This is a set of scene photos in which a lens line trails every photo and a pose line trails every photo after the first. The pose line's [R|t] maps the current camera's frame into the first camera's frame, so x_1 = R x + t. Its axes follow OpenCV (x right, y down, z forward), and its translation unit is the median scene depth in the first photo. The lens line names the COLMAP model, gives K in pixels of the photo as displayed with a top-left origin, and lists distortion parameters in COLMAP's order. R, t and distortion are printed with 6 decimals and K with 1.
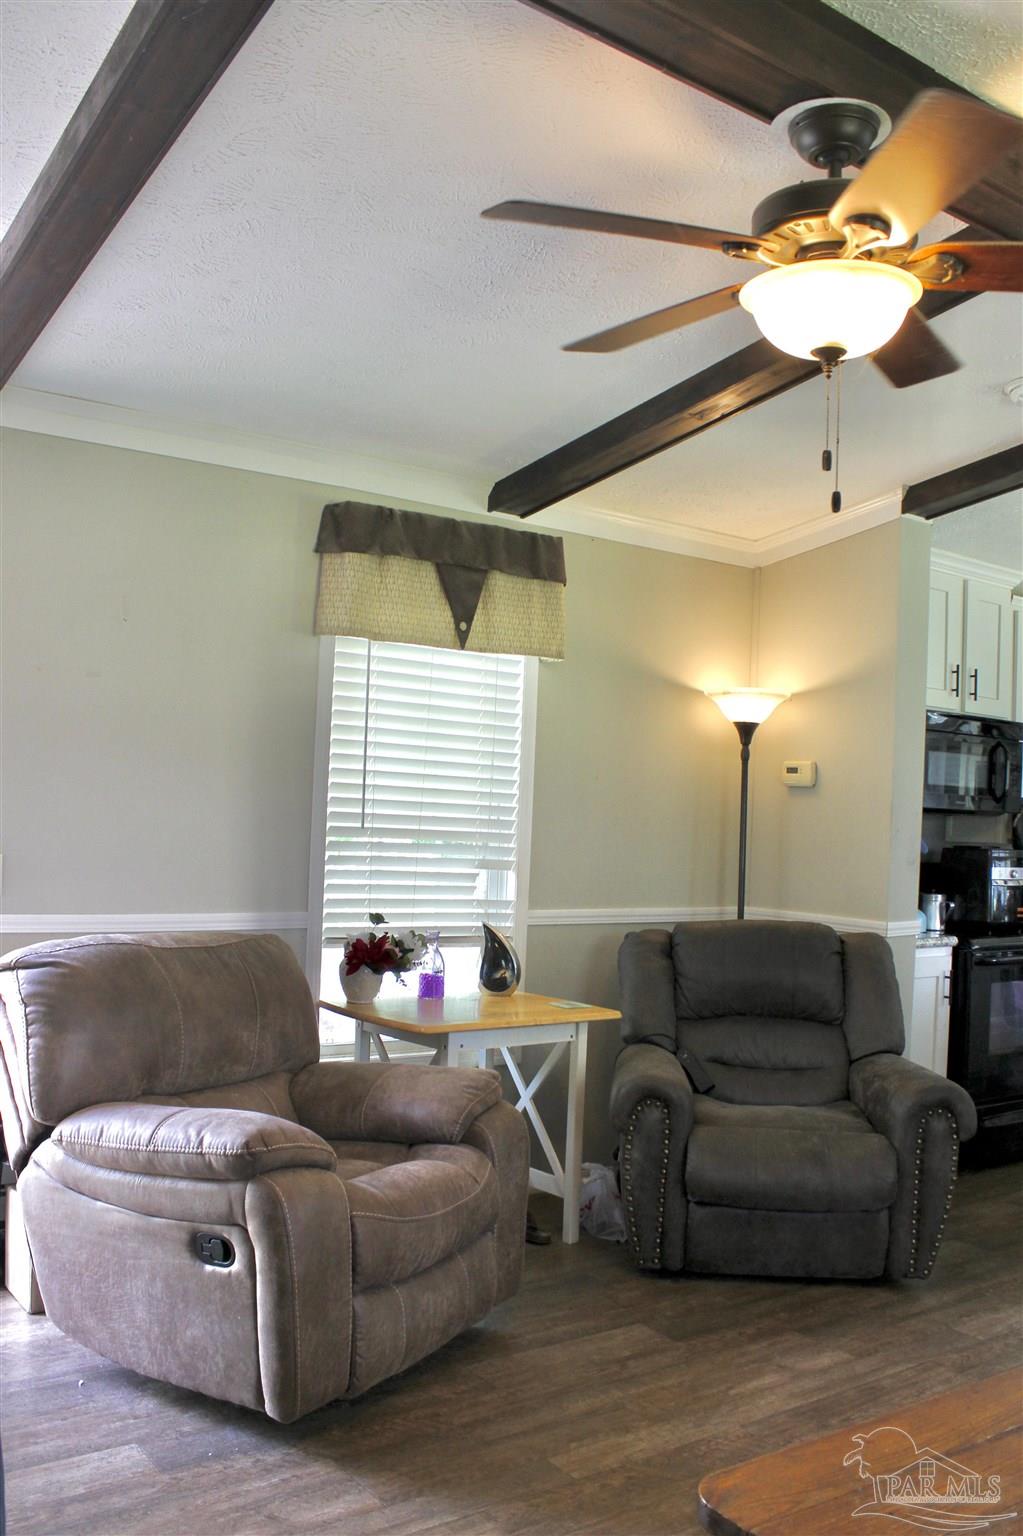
lens RADIAL K [[1384.7, 0, 511.5], [0, 1384.7, 768.0], [0, 0, 1]] dist [-0.164814, 0.156621]
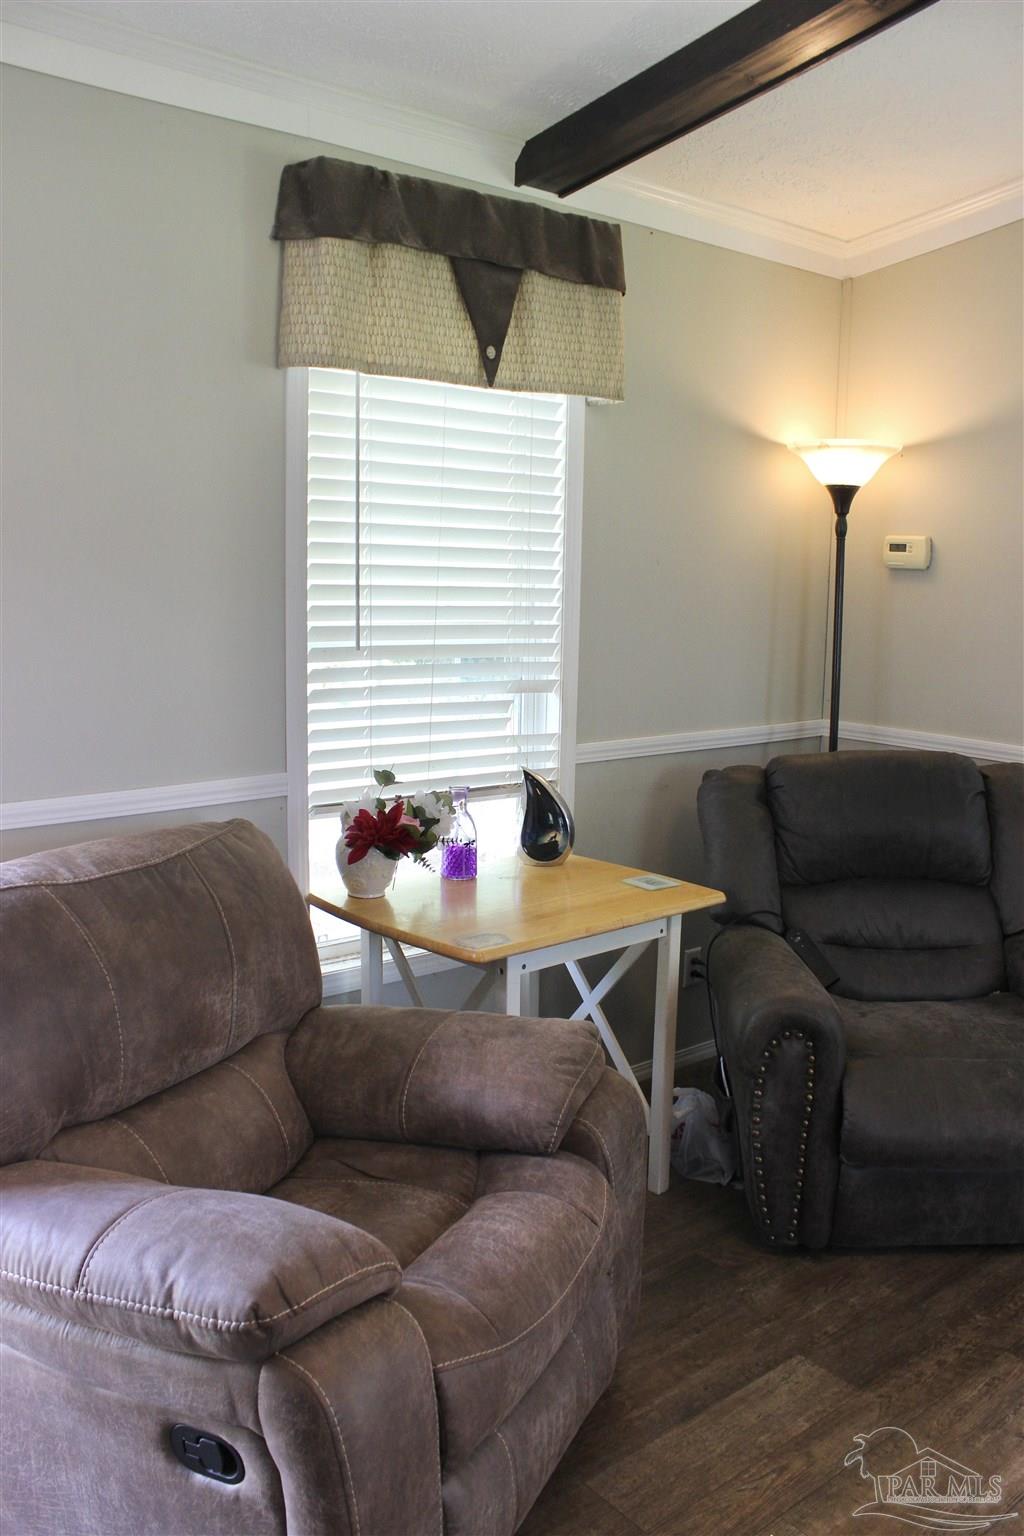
lens RADIAL K [[1297.7, 0, 515.8], [0, 1297.7, 782.5], [0, 0, 1]] dist [-0.155917, 0.136254]
pose [[0.997324, -0.033143, 0.065161, -0.073911], [0.019370, 0.979272, 0.201619, -0.021194], [-0.070493, -0.199817, 0.977294, 0.343739]]
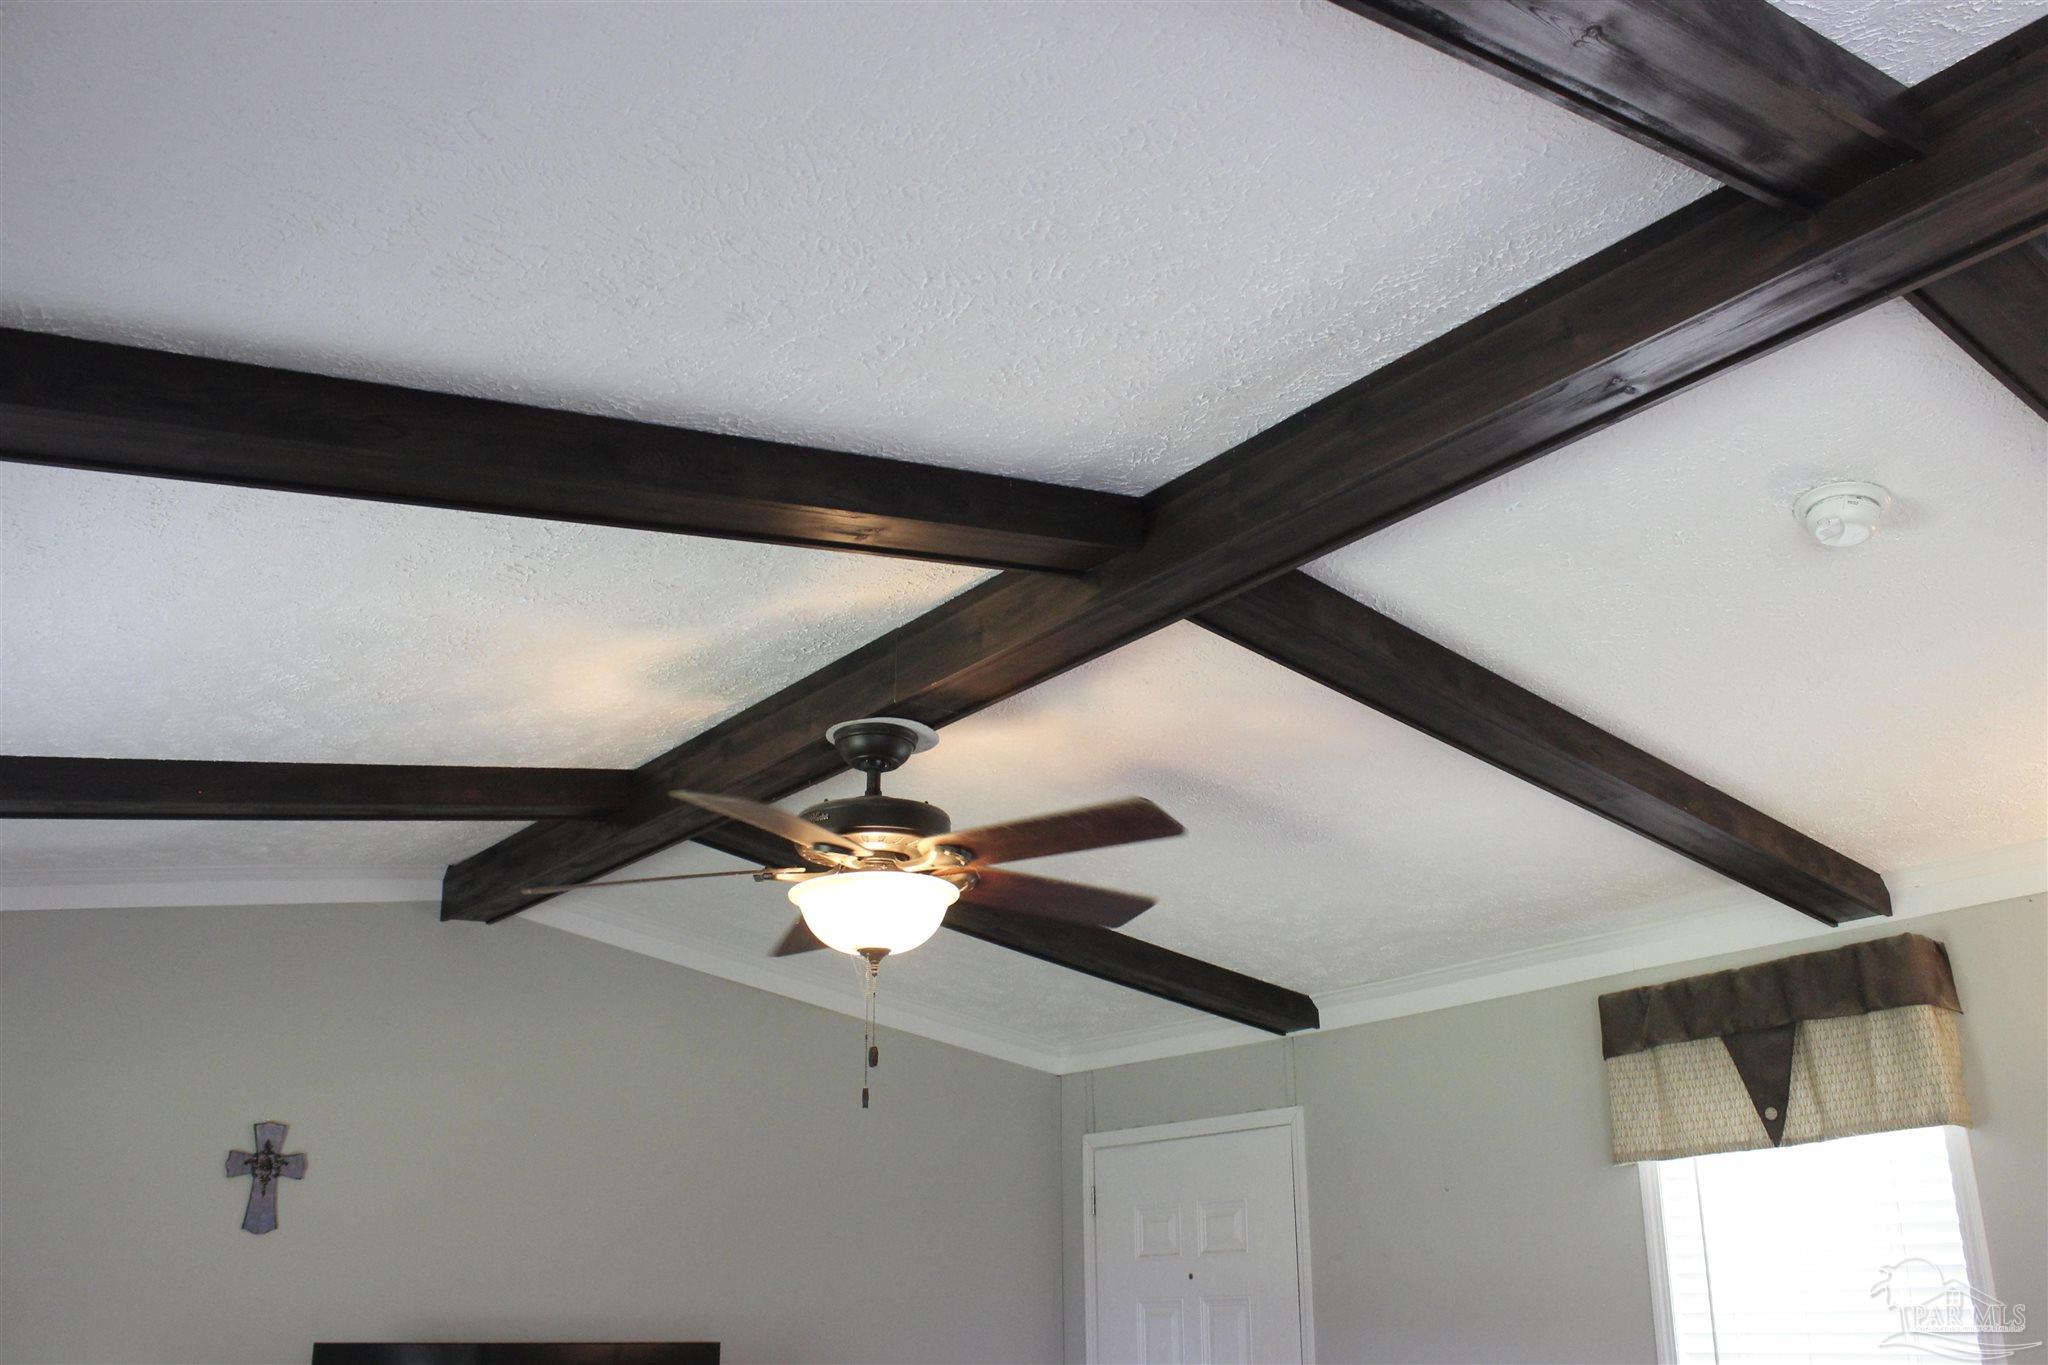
lens RADIAL K [[1846.2, 0, 1024.0], [0, 1846.2, 682.5], [0, 0, 1]] dist [-0.164814, 0.156621]
pose [[0.018787, -0.376804, -0.926102, 0.921164], [0.046684, 0.925586, -0.375647, 0.020141], [0.998733, -0.036177, 0.034980, 0.616009]]
